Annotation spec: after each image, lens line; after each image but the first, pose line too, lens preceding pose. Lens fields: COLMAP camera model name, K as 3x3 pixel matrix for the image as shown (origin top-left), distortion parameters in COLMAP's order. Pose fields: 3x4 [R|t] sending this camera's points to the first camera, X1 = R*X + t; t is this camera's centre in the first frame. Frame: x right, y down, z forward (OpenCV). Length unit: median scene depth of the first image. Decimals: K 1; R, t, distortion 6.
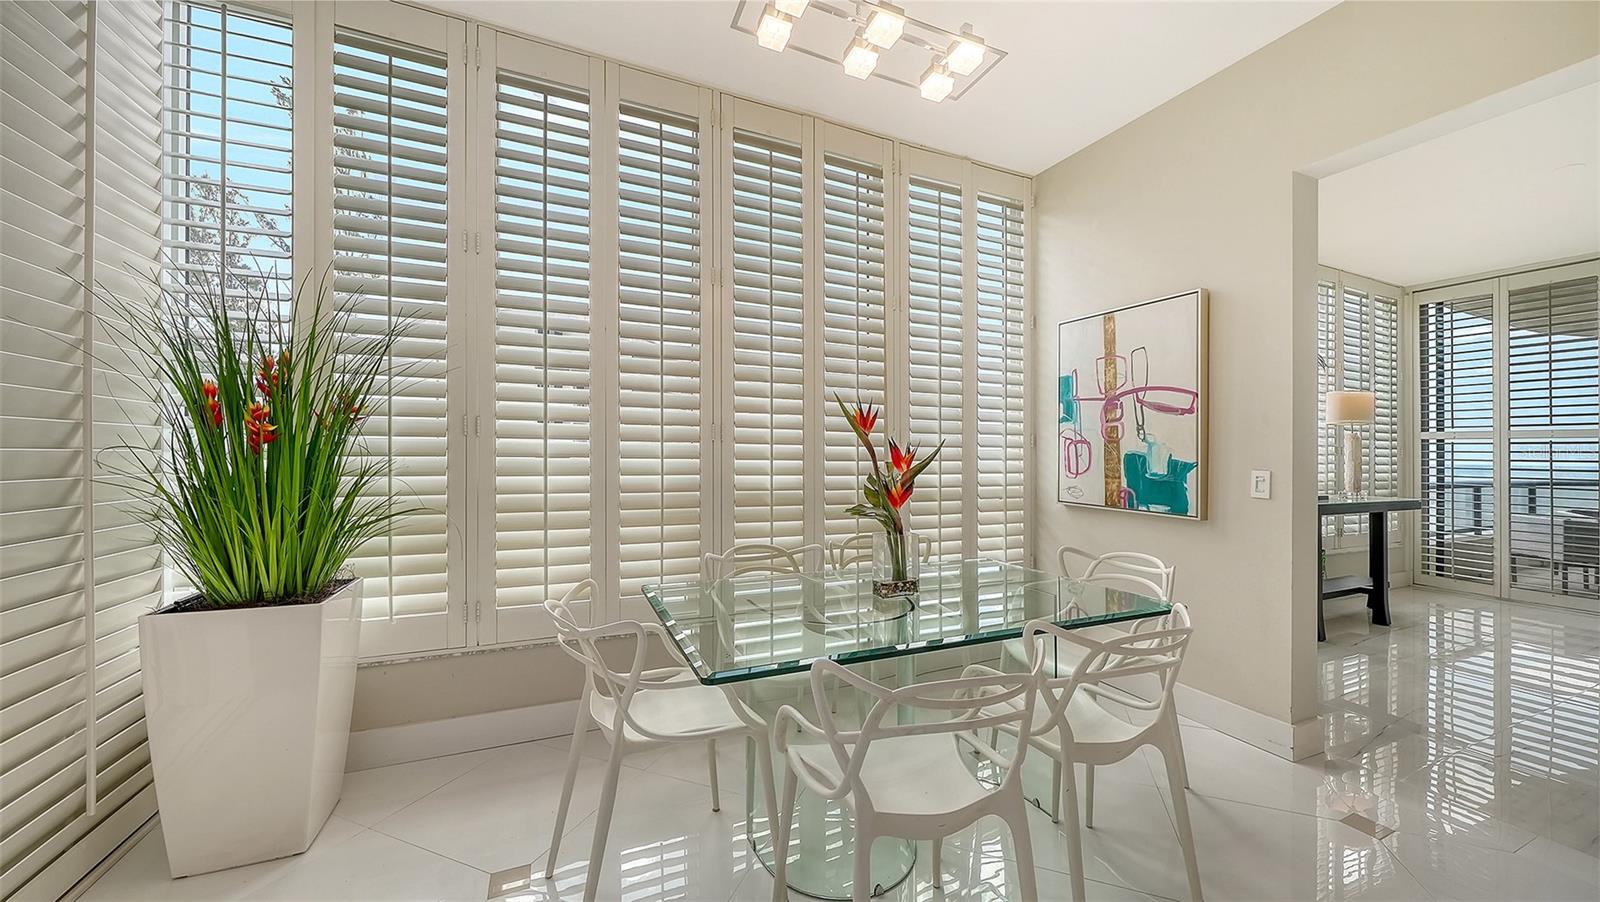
lens RADIAL K [[557.9, 0, 817.4], [0, 557.9, 451.2], [0, 0, 1]] dist [-0.005624, -0.000604]
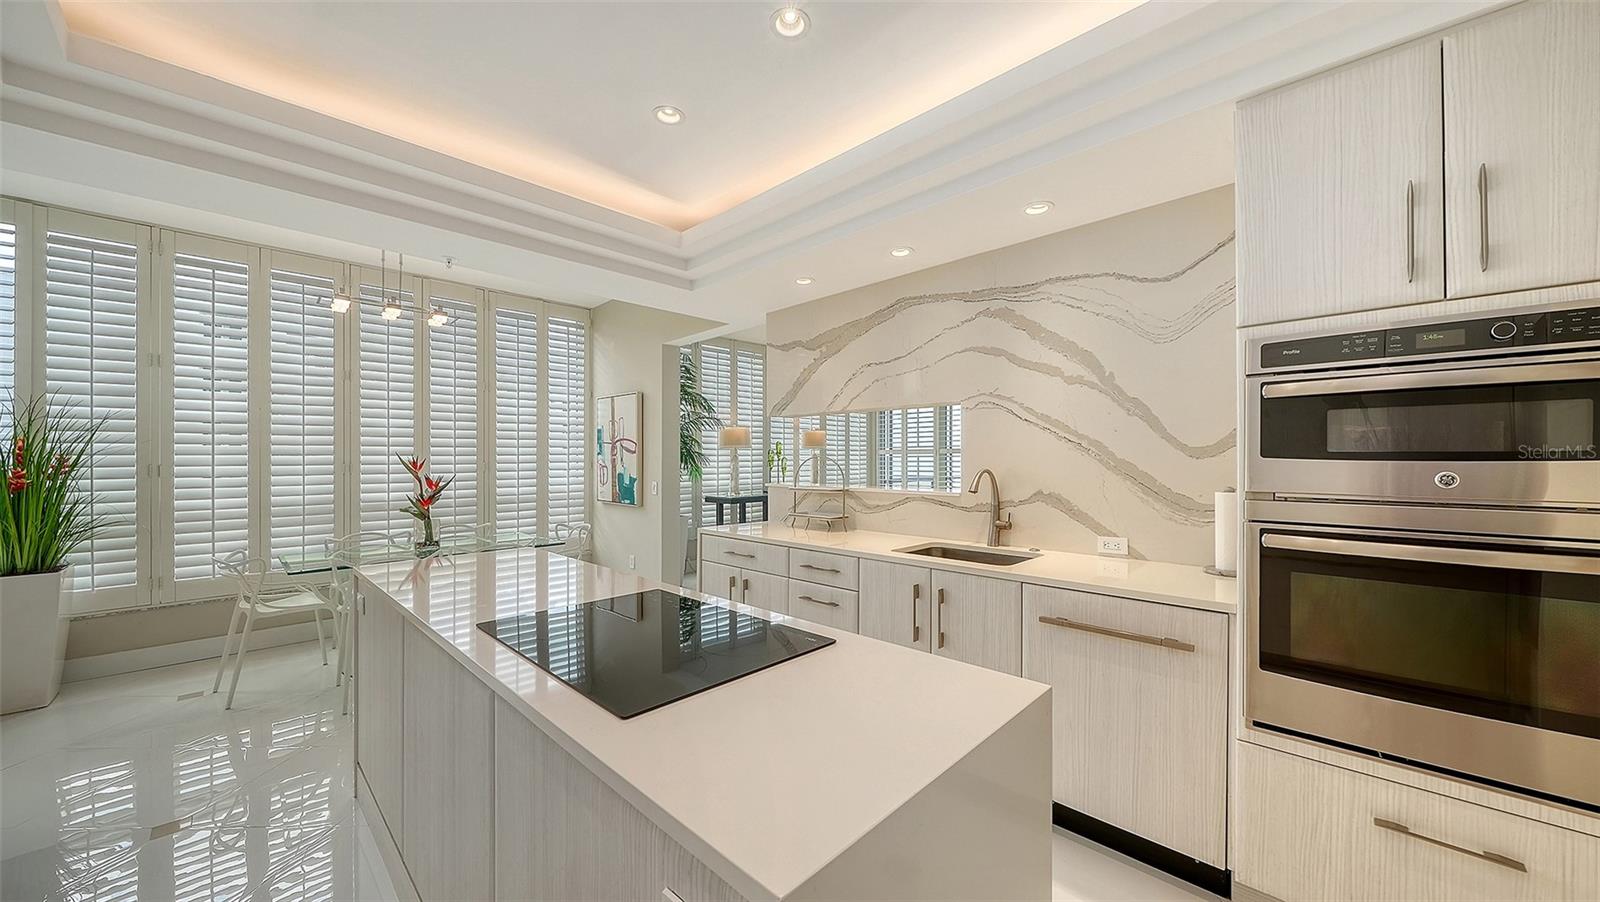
lens RADIAL K [[557.9, 0, 804.3], [0, 557.9, 445.3], [0, 0, 1]] dist [-0.005624, -0.000604]
pose [[0.934485, -0.010649, 0.355843, 0.550707], [0.017642, 0.999710, -0.016411, -0.055462], [-0.355565, 0.021614, 0.934402, -1.129338]]
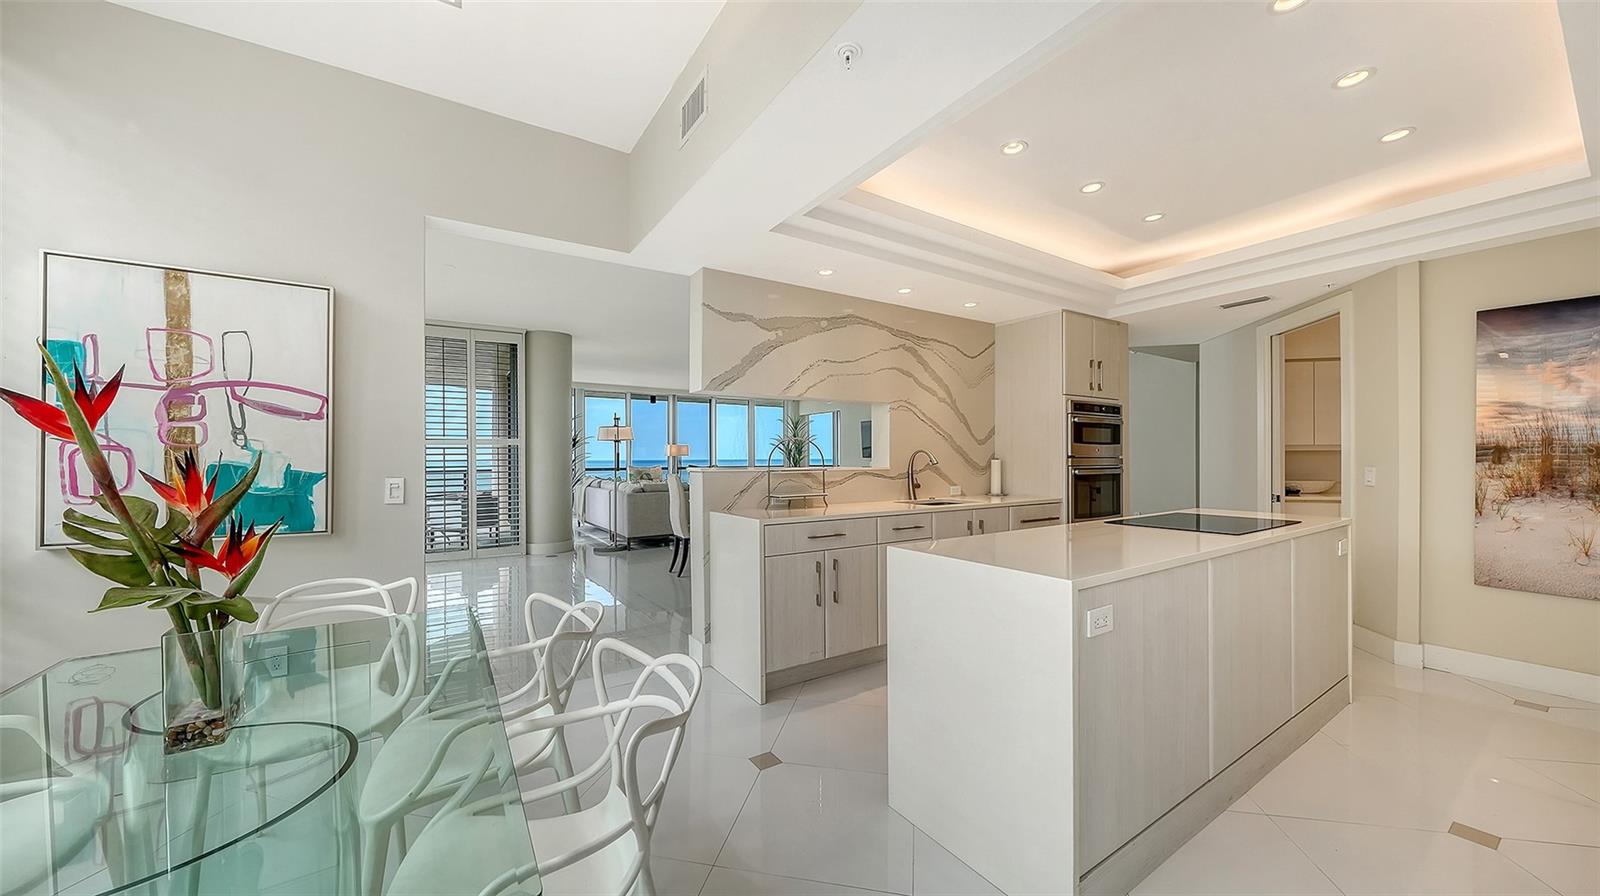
lens RADIAL K [[557.2, 0, 804.2], [0, 557.2, 452.0], [0, 0, 1]] dist [-0.015142, -0.000361]
pose [[-0.144973, -0.007439, 0.989408, -0.353602], [-0.004044, 0.999968, 0.006926, -0.024792], [-0.989427, -0.002997, -0.144998, 0.355830]]
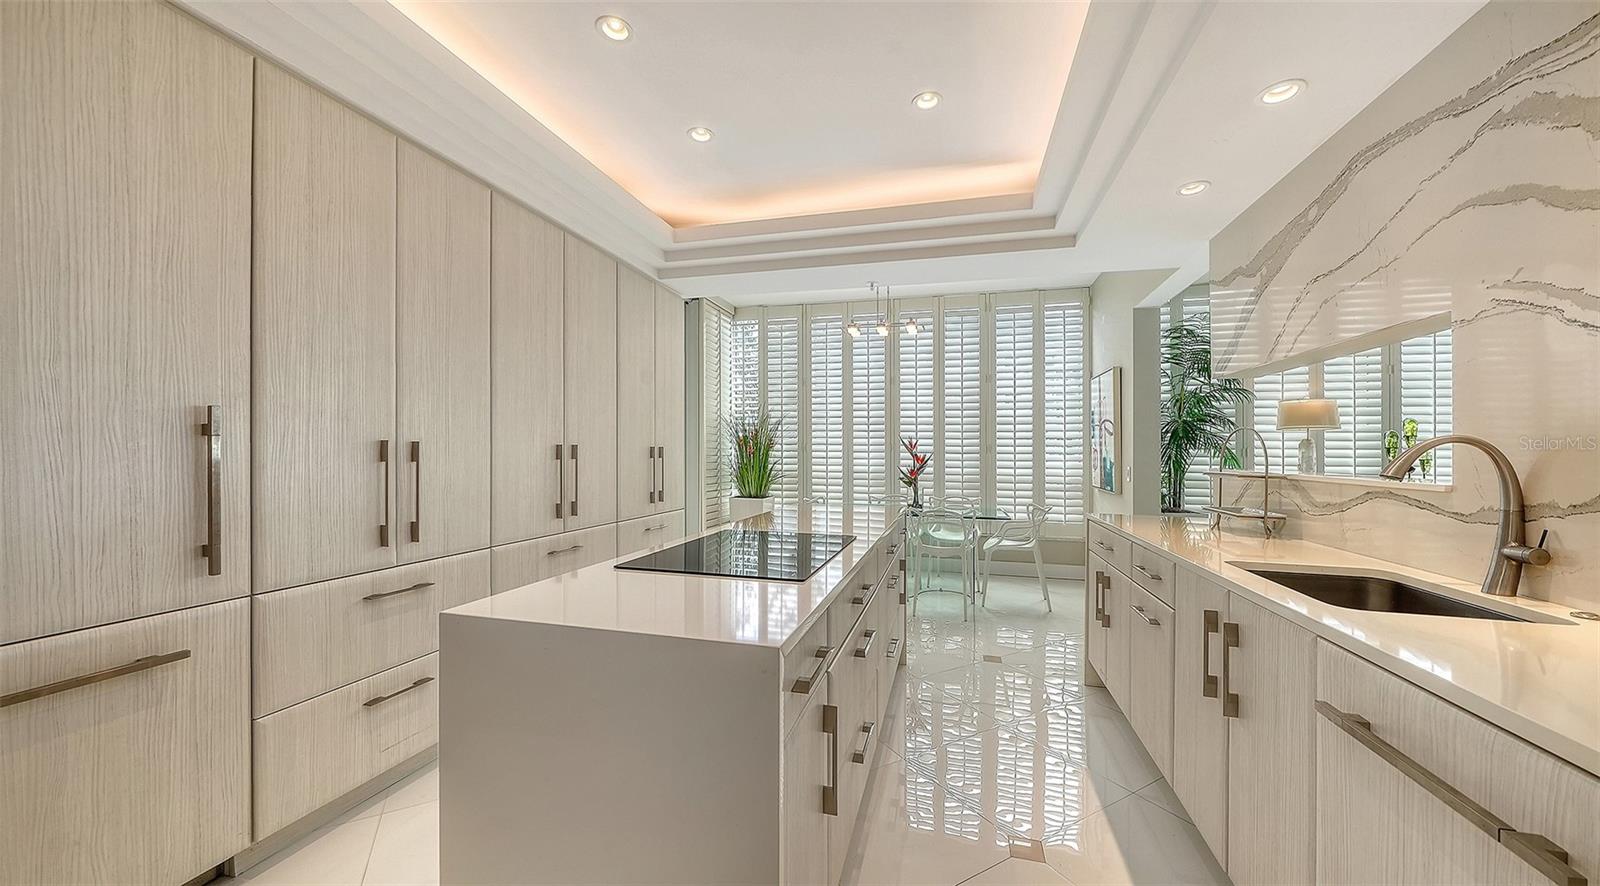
lens RADIAL K [[557.2, 0, 806.6], [0, 557.2, 445.4], [0, 0, 1]] dist [-0.015142, -0.000361]
pose [[0.761208, -0.014234, -0.648351, 1.129250], [0.002633, 0.999819, -0.018858, -0.003059], [0.648502, 0.012648, 0.761108, -1.063009]]
